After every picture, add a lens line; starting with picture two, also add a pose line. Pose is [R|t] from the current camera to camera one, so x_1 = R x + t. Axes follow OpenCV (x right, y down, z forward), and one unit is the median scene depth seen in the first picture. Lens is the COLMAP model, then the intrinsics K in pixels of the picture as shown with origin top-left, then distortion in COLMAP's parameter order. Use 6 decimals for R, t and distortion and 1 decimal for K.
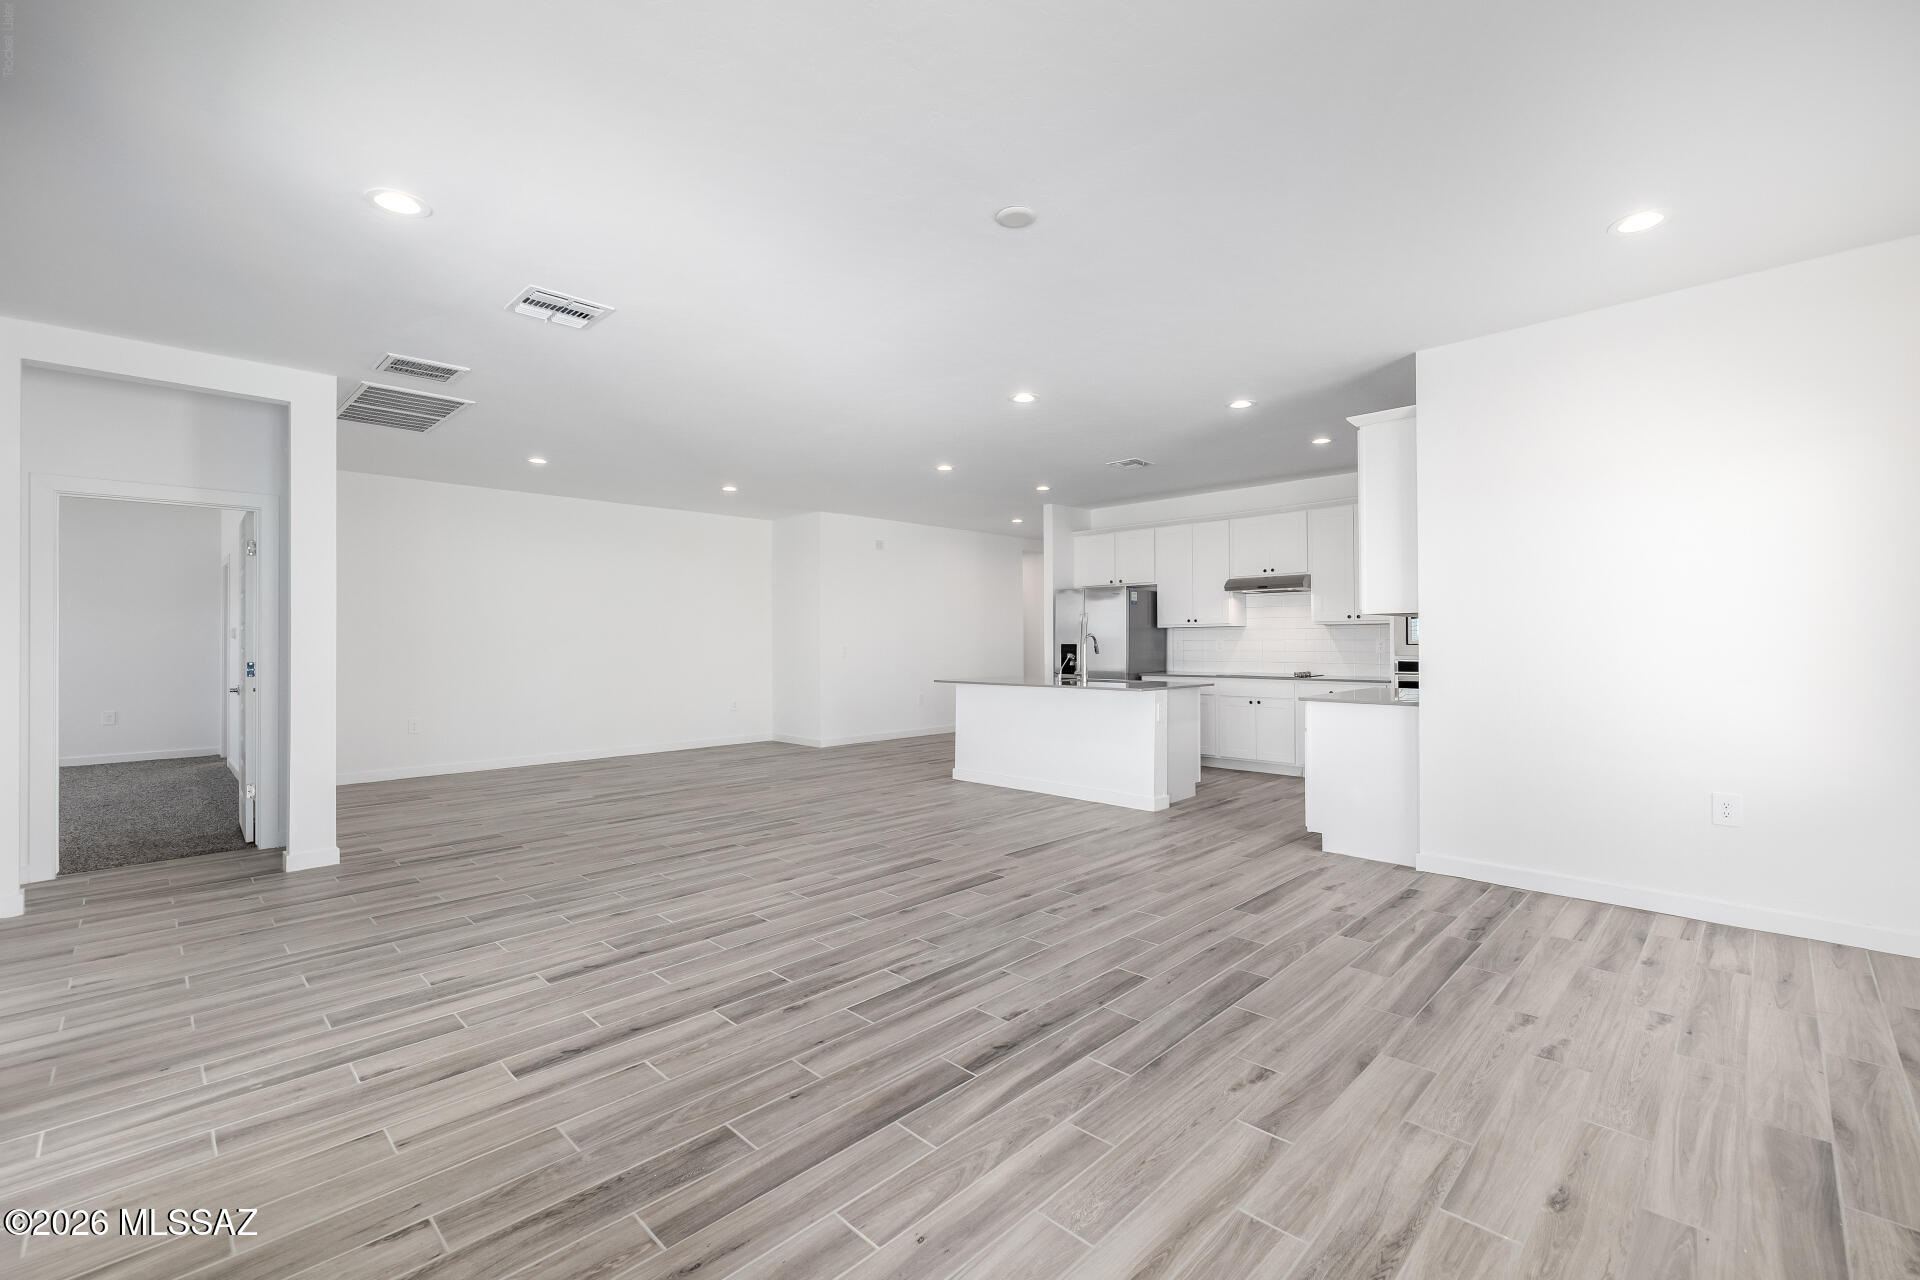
lens RADIAL K [[832.7, 0, 965.5], [0, 832.7, 643.8], [0, 0, 1]] dist [0.008034, -0.000243]
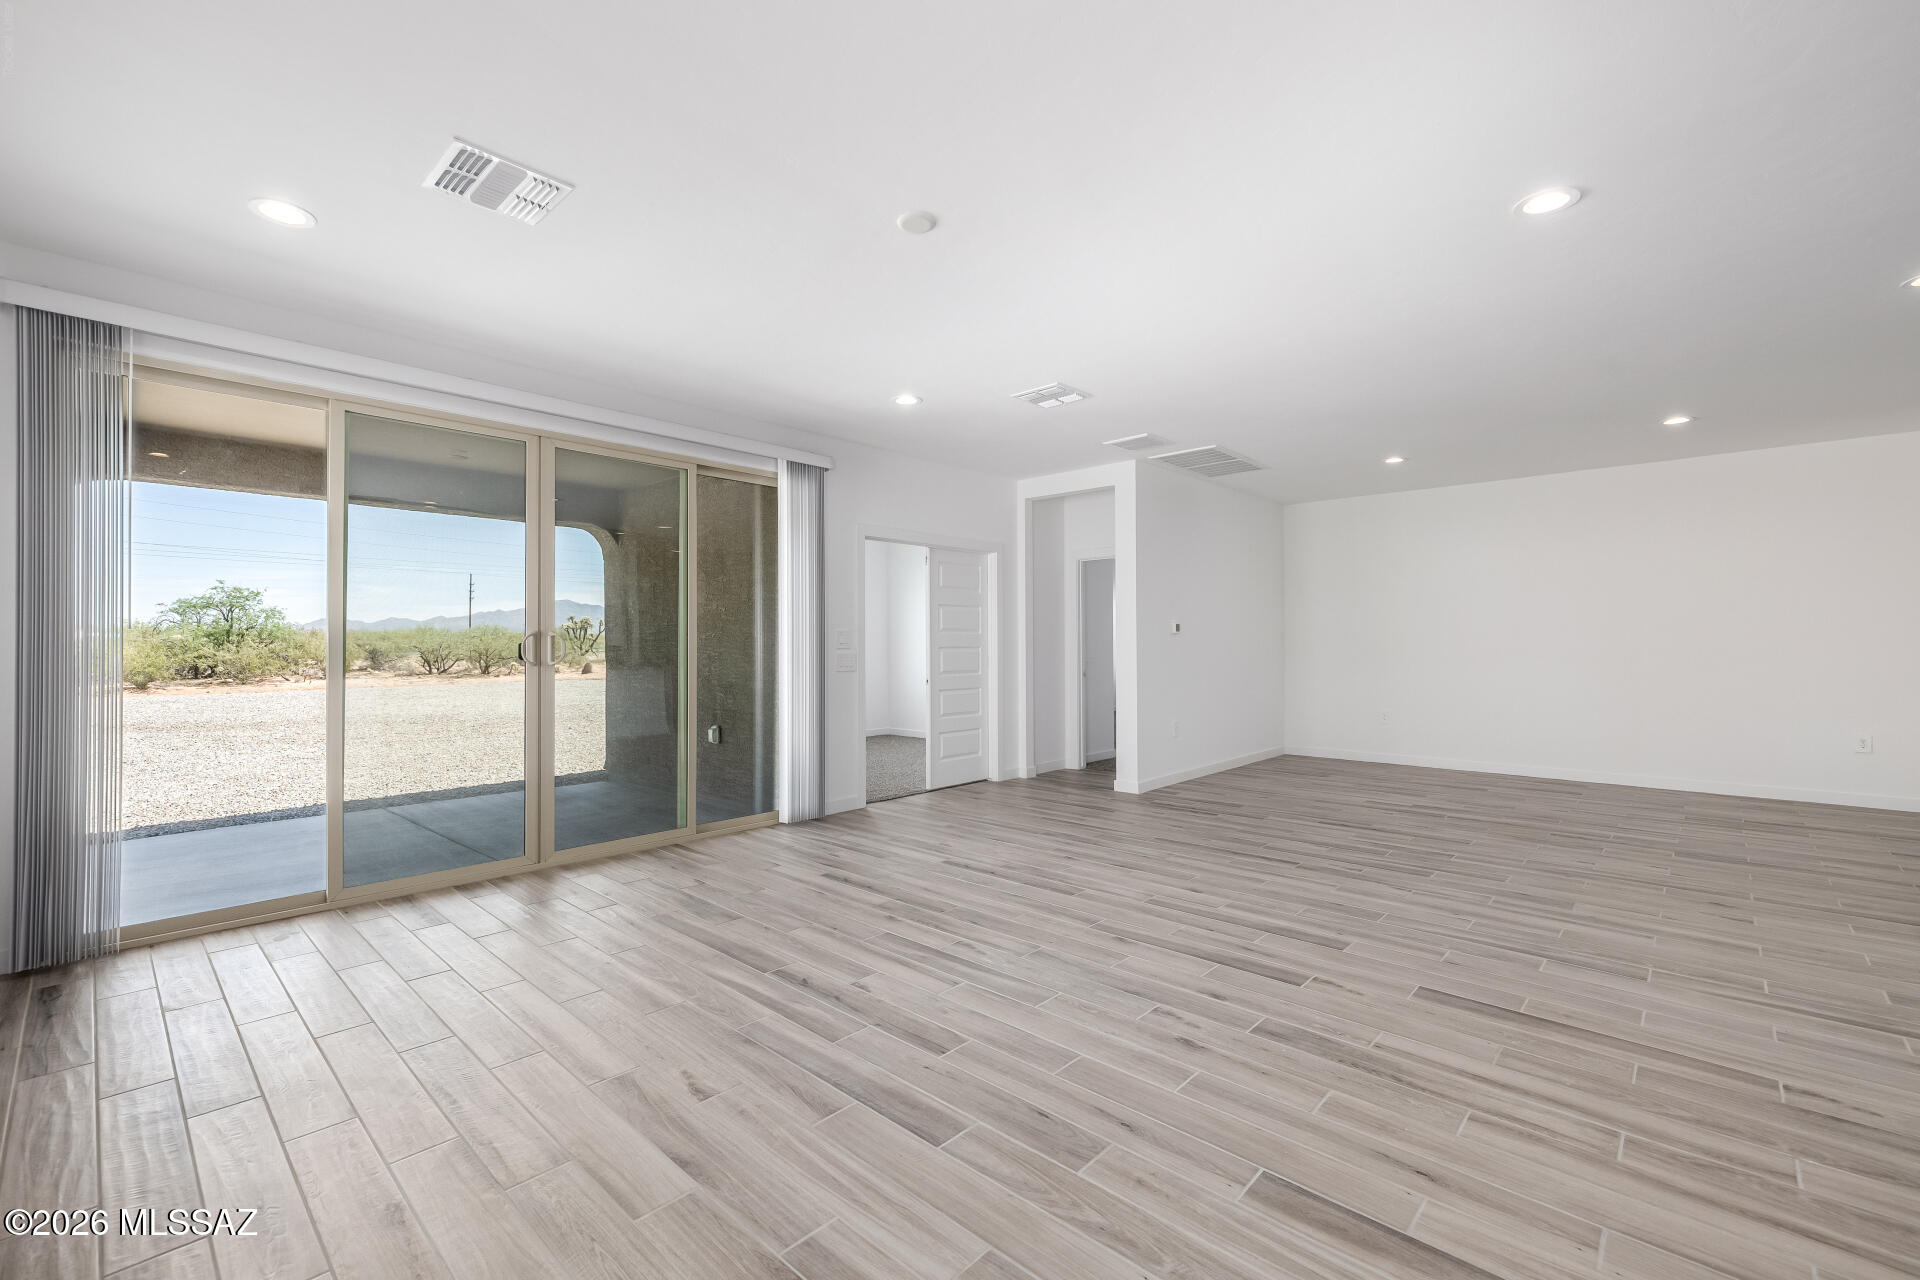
lens RADIAL K [[832.7, 0, 964.5], [0, 832.7, 634.9], [0, 0, 1]] dist [0.008034, -0.000243]
pose [[0.004596, -0.006898, -0.999966, 0.990061], [0.000365, 0.999976, -0.006897, -0.007333], [0.999989, -0.000334, 0.004598, 0.968243]]
